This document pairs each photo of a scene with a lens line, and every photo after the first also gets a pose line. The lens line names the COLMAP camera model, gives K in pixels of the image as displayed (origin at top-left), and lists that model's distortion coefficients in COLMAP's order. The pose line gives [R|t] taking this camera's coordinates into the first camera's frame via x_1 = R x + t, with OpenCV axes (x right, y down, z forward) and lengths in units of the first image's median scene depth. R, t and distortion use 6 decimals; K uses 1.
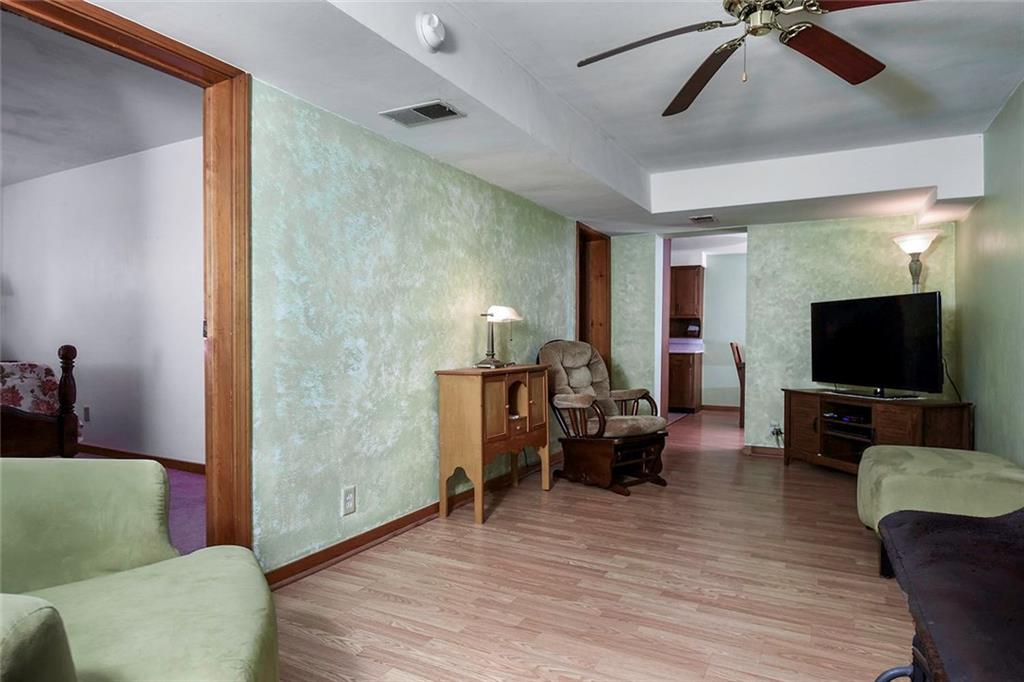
lens RADIAL K [[556.9, 0, 516.6], [0, 556.9, 342.6], [0, 0, 1]] dist [0.000136, 0.000029]
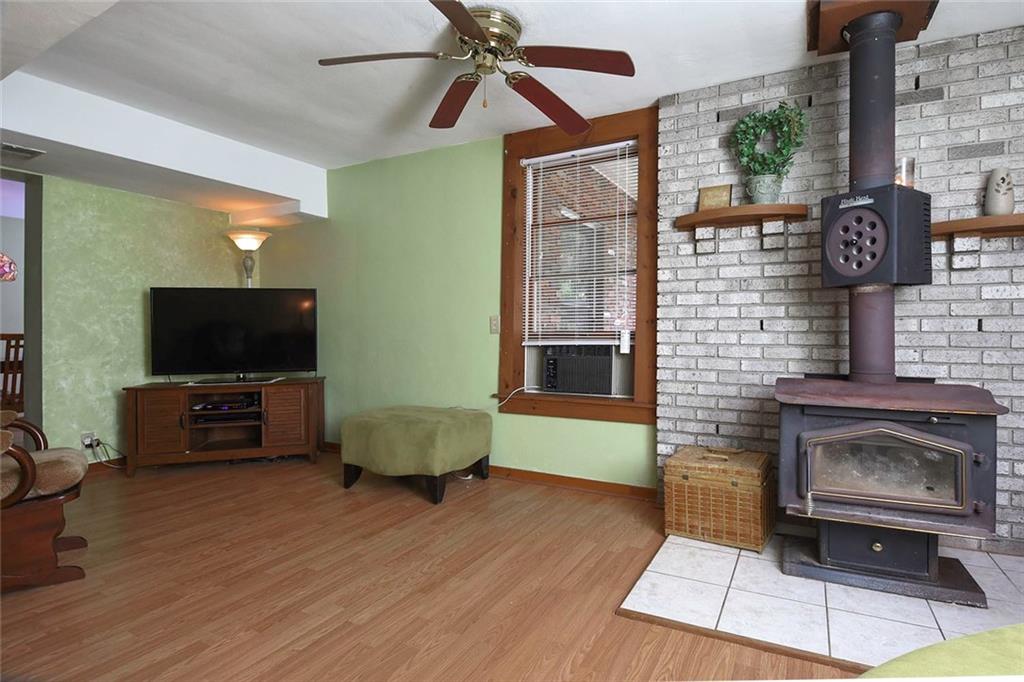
lens RADIAL K [[537.5, 0, 515.0], [0, 537.5, 334.7], [0, 0, 1]] dist [-0.002877, -0.001020]
pose [[0.007962, -0.016545, 0.999831, -0.313309], [0.011800, 0.999795, 0.016451, -0.002921], [-0.999899, 0.011667, 0.008156, 0.398510]]
